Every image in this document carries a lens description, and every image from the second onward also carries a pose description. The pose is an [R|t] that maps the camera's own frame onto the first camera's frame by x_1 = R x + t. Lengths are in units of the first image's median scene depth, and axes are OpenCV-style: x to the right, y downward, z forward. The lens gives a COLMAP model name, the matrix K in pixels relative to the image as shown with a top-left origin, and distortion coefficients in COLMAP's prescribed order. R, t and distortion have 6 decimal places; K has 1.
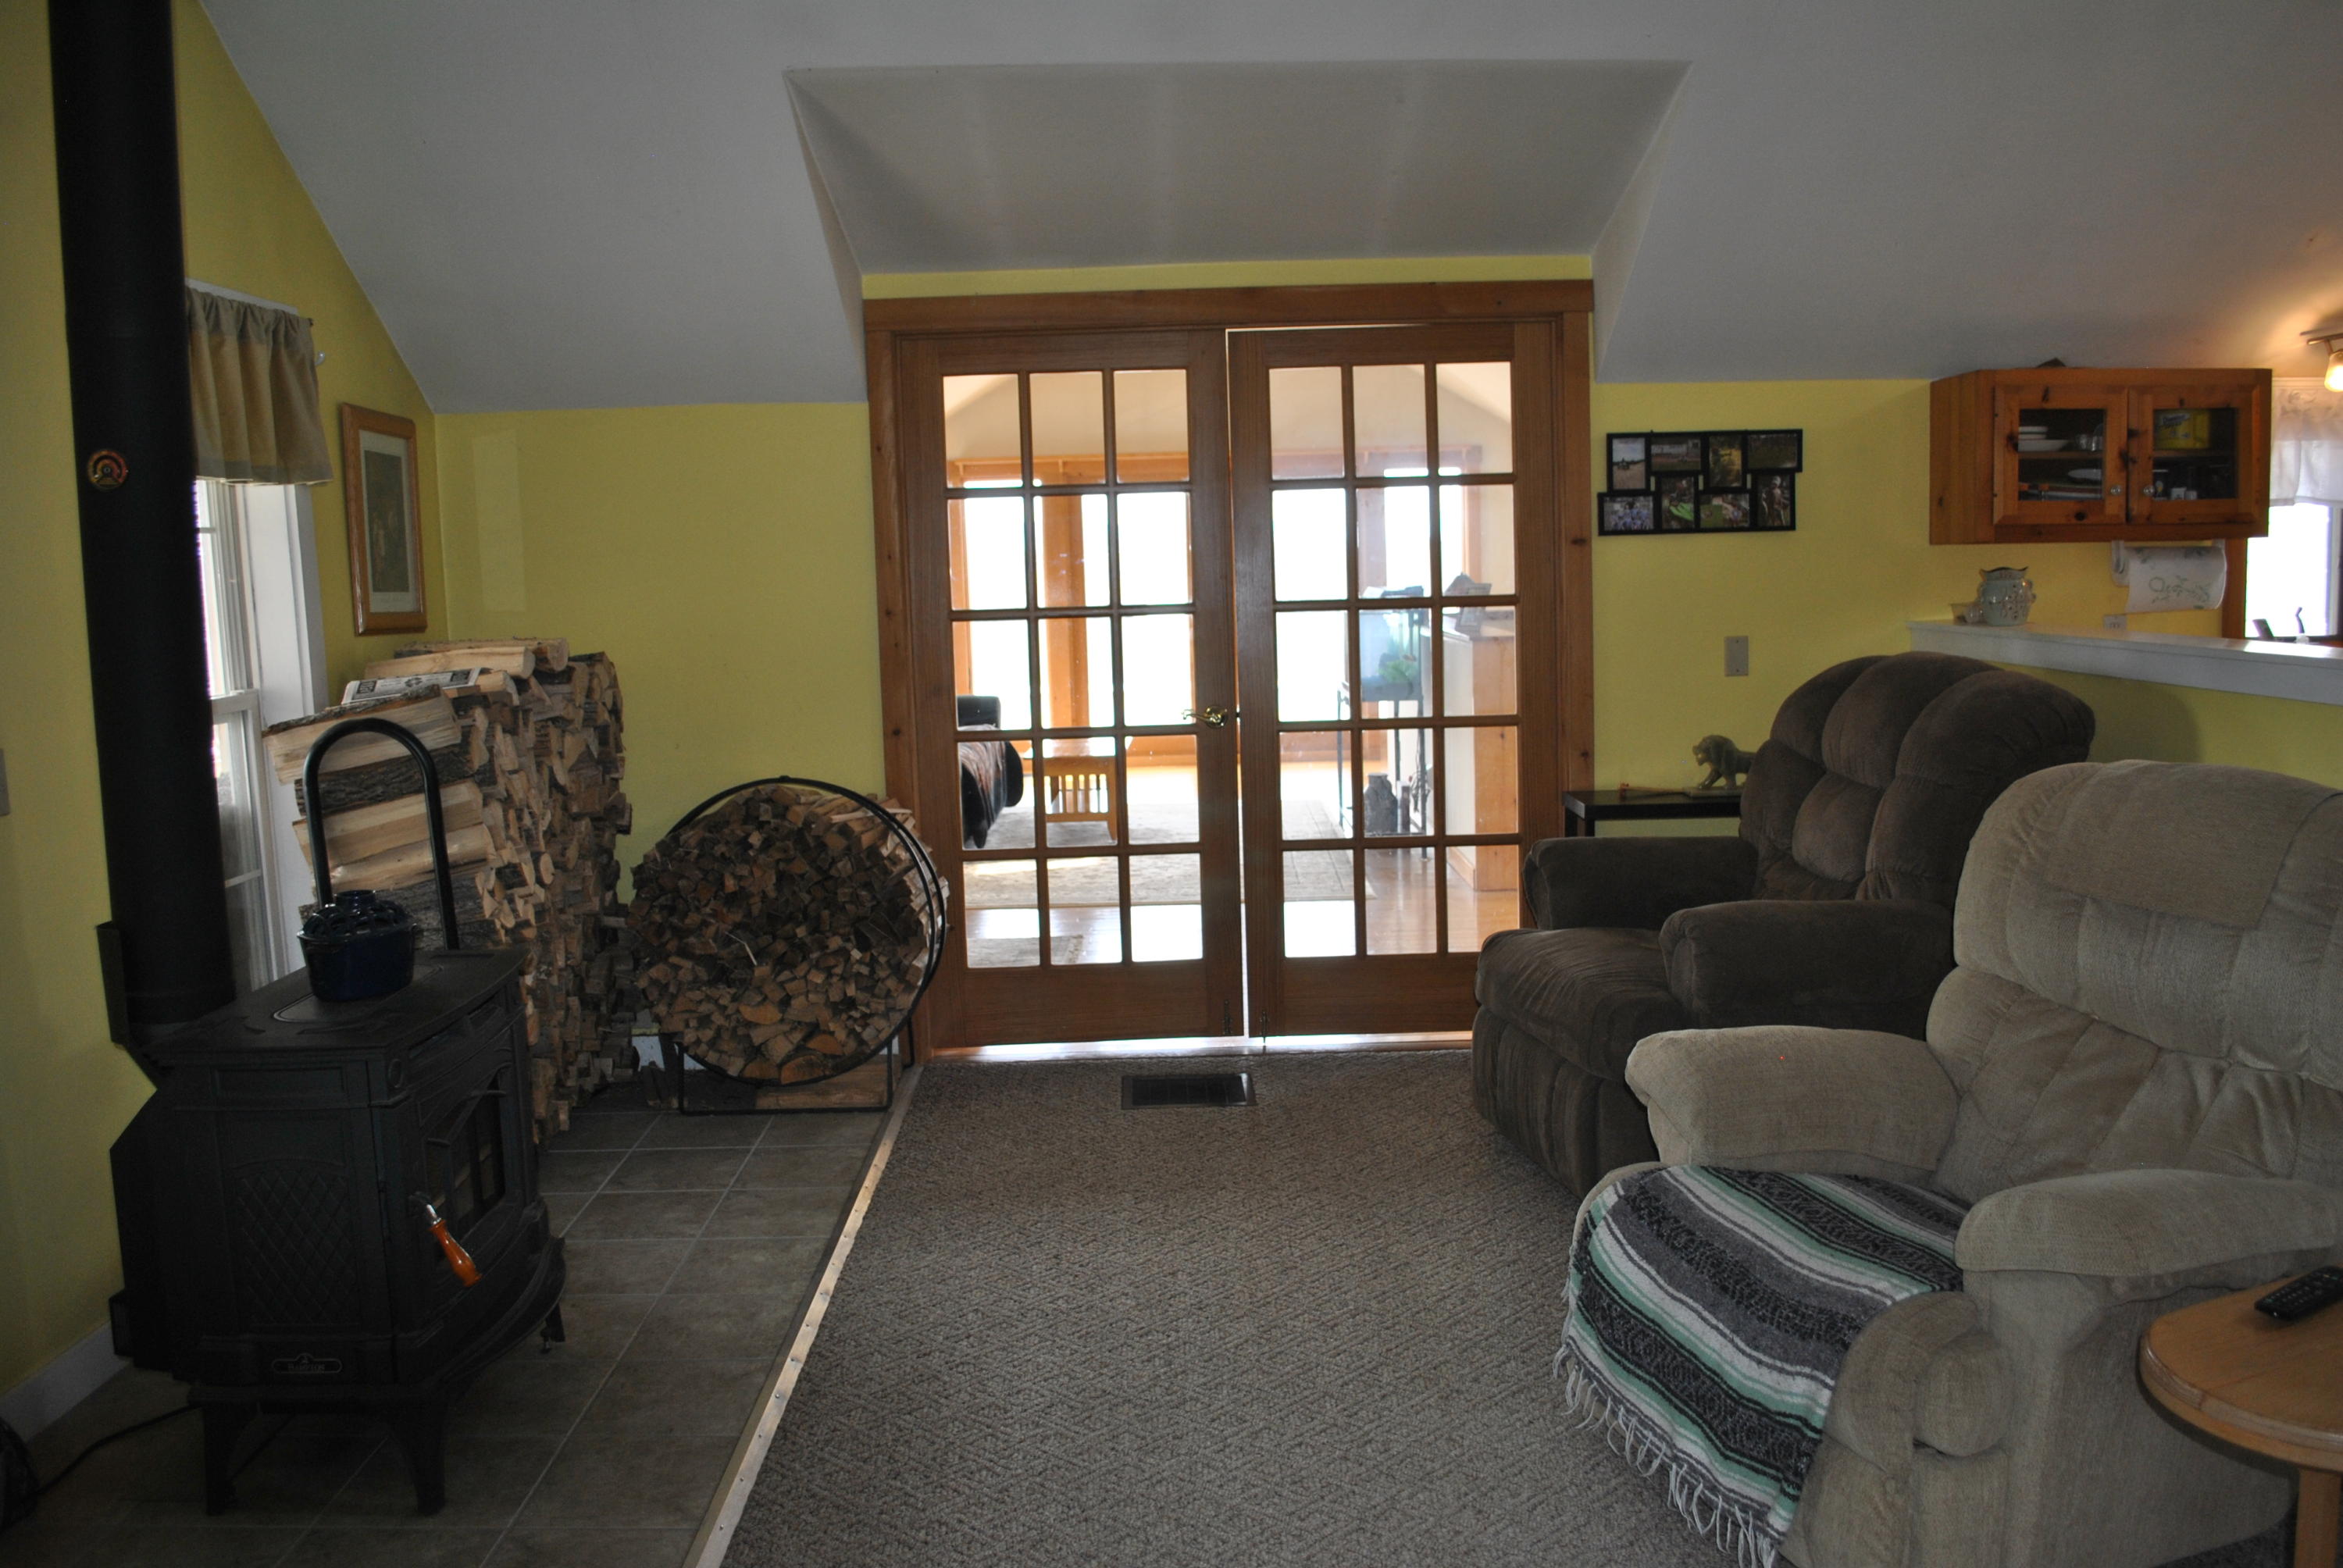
lens RADIAL K [[1864.4, 0, 1184.6], [0, 1864.4, 784.0], [0, 0, 1]] dist [-0.071334, -0.008632]
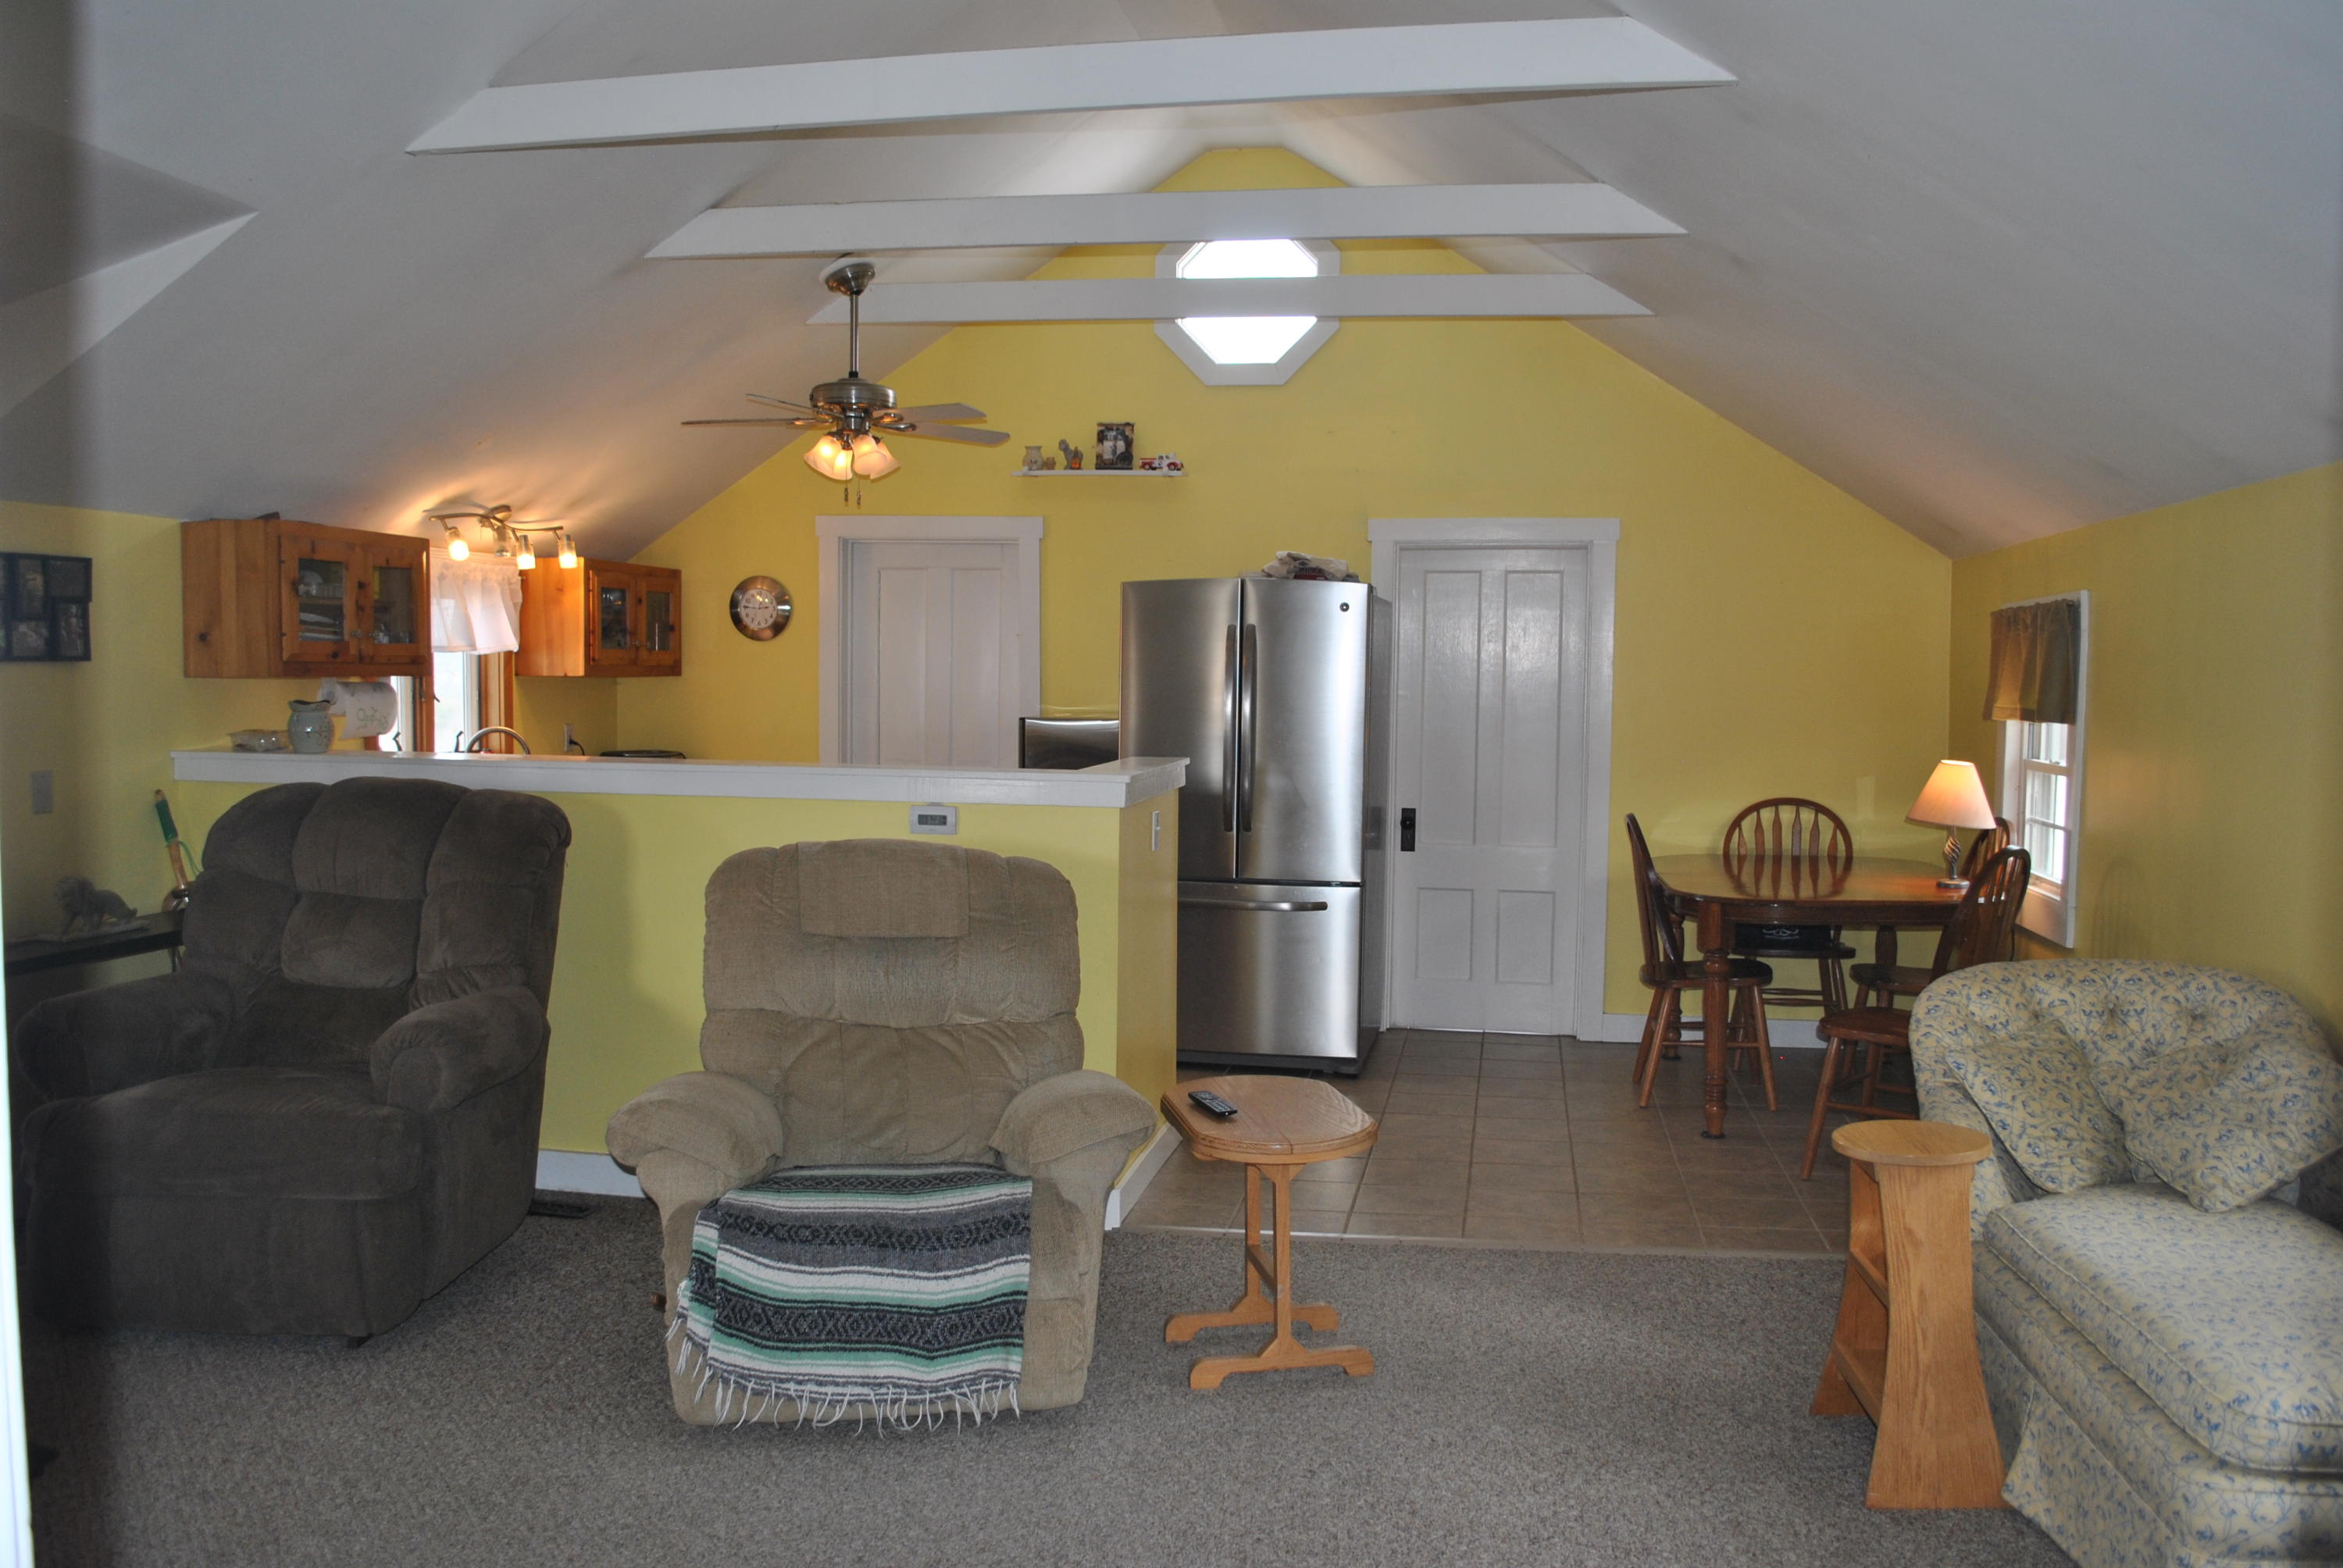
lens RADIAL K [[1864.4, 0, 1191.3], [0, 1864.4, 779.3], [0, 0, 1]] dist [-0.071334, -0.008632]
pose [[0.192525, -0.030062, 0.980831, -0.522169], [0.098714, 0.995054, 0.011122, -0.029598], [-0.976314, 0.094680, 0.194540, 0.263654]]
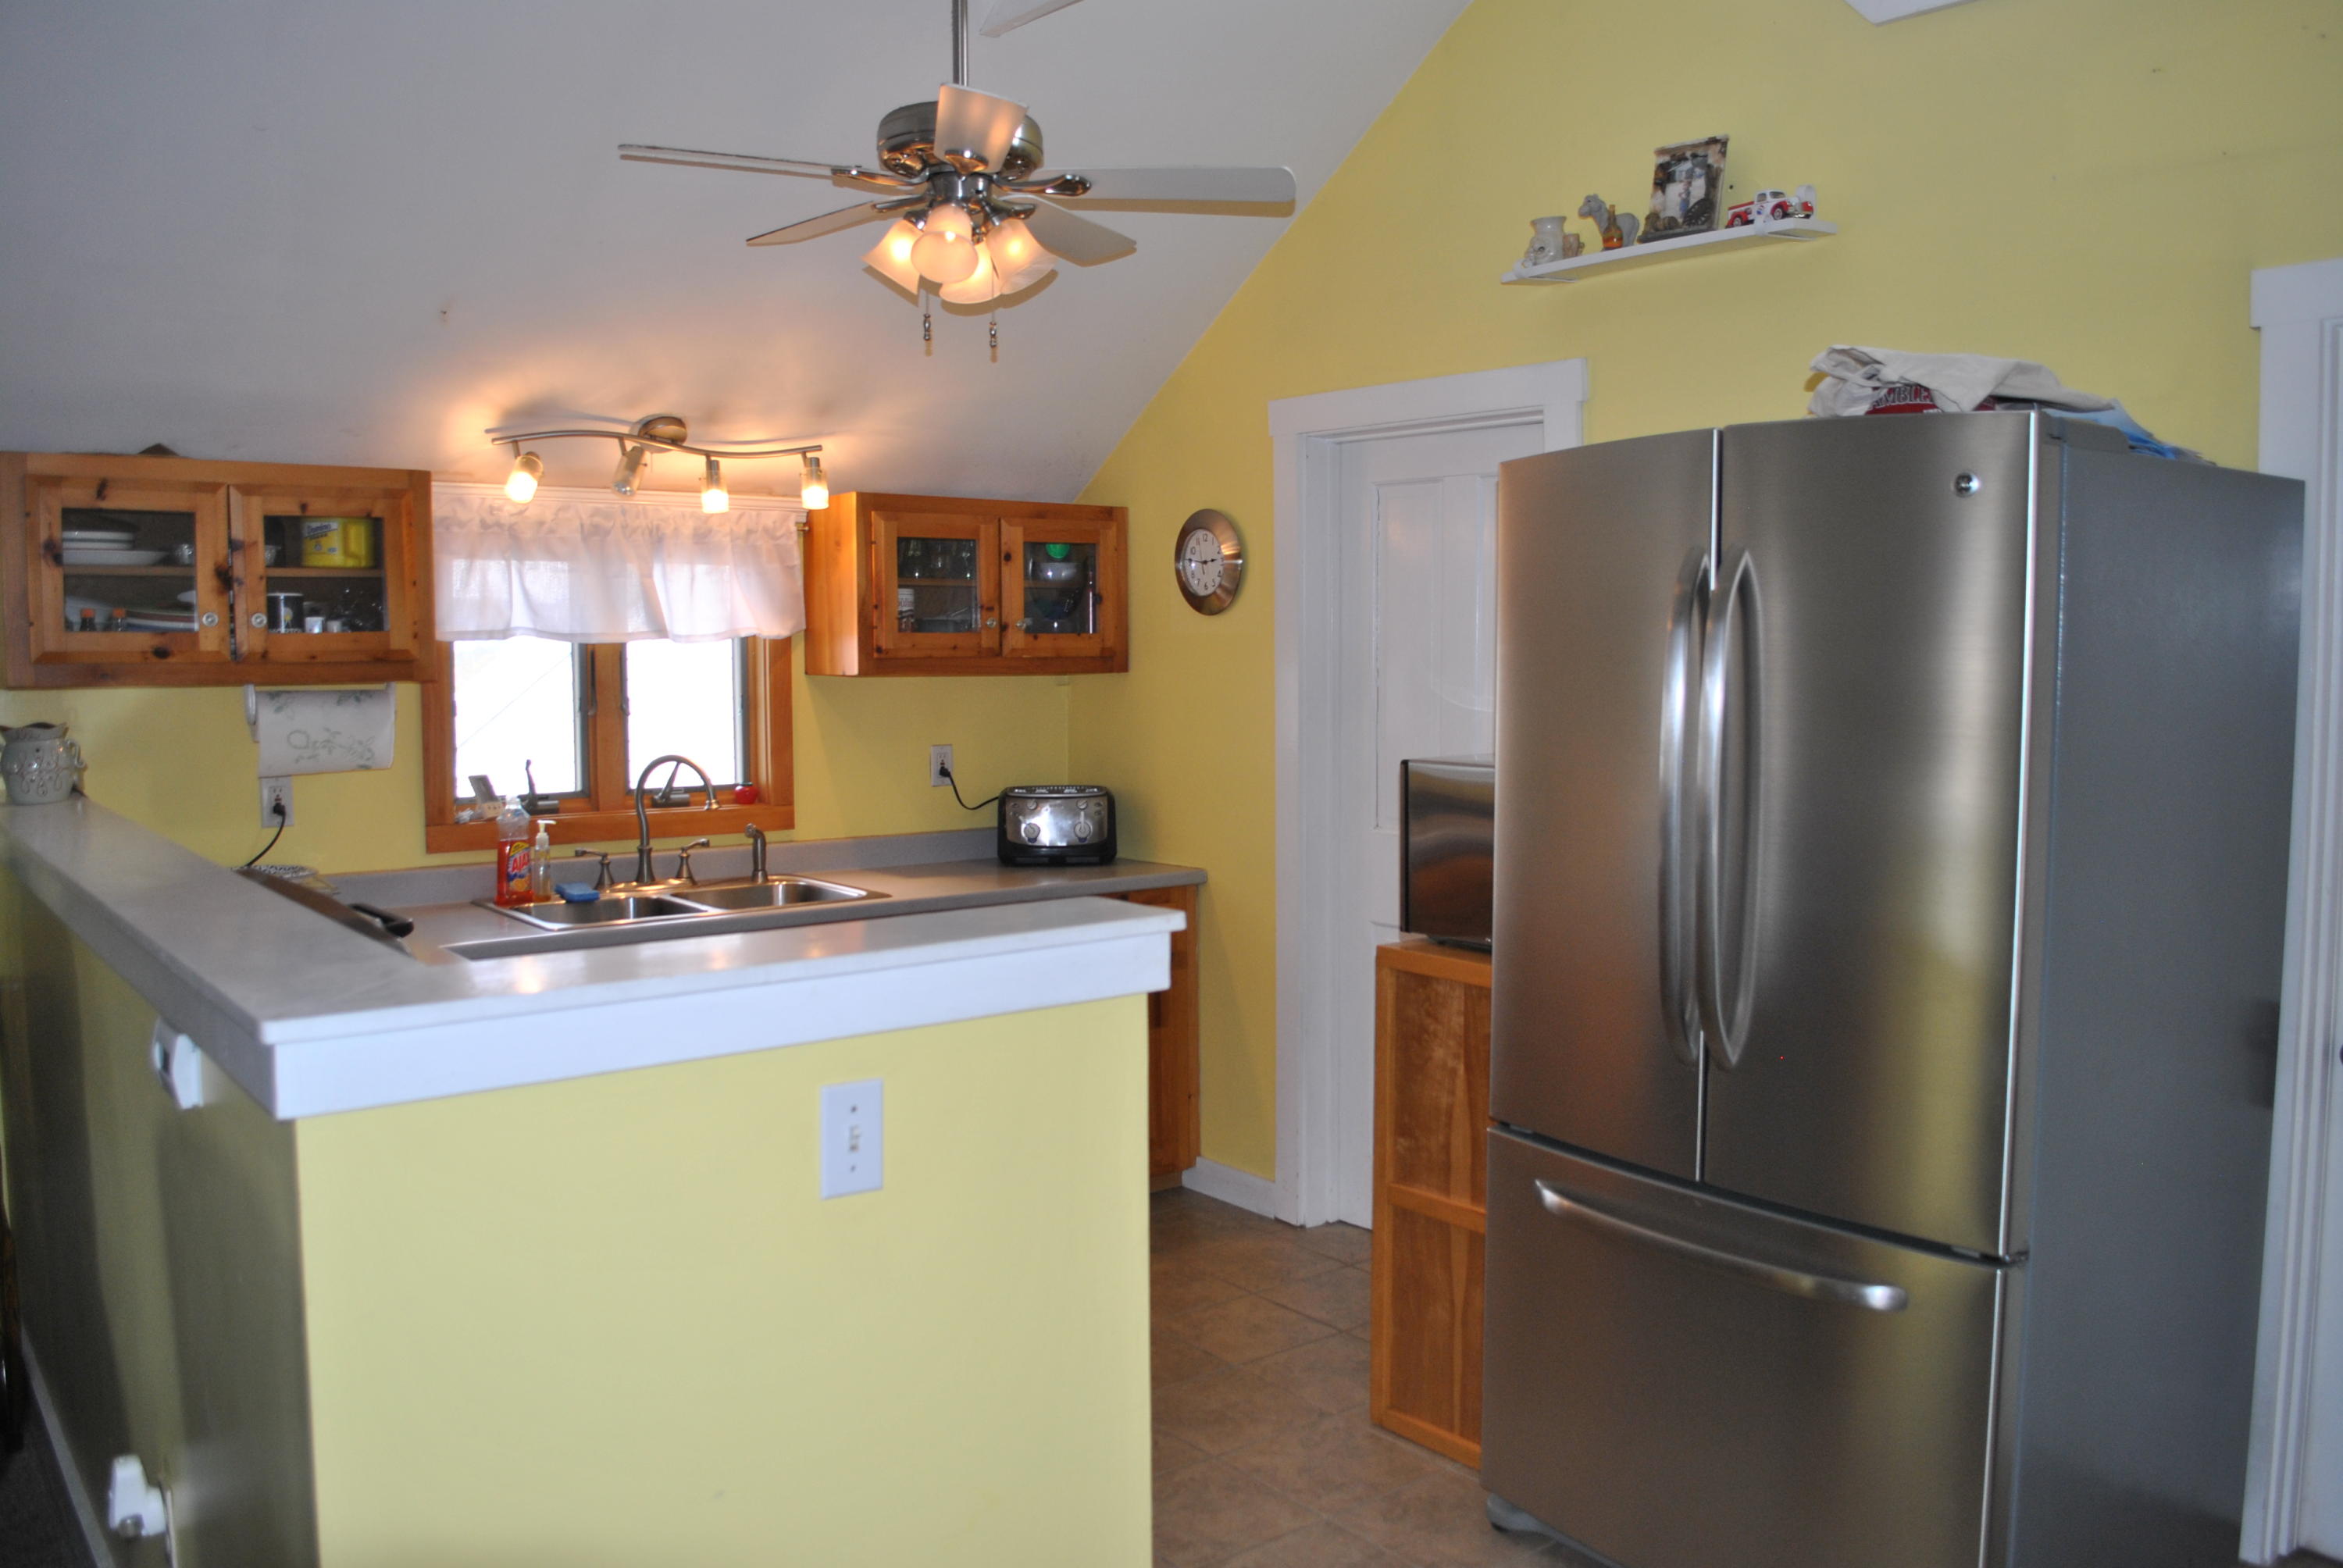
lens RADIAL K [[1864.4, 0, 1180.5], [0, 1864.4, 778.2], [0, 0, 1]] dist [-0.071334, -0.008632]
pose [[0.799624, -0.018939, 0.600203, 0.370652], [0.052457, 0.997885, -0.038399, -0.043876], [-0.598206, 0.062189, 0.798926, 0.153665]]
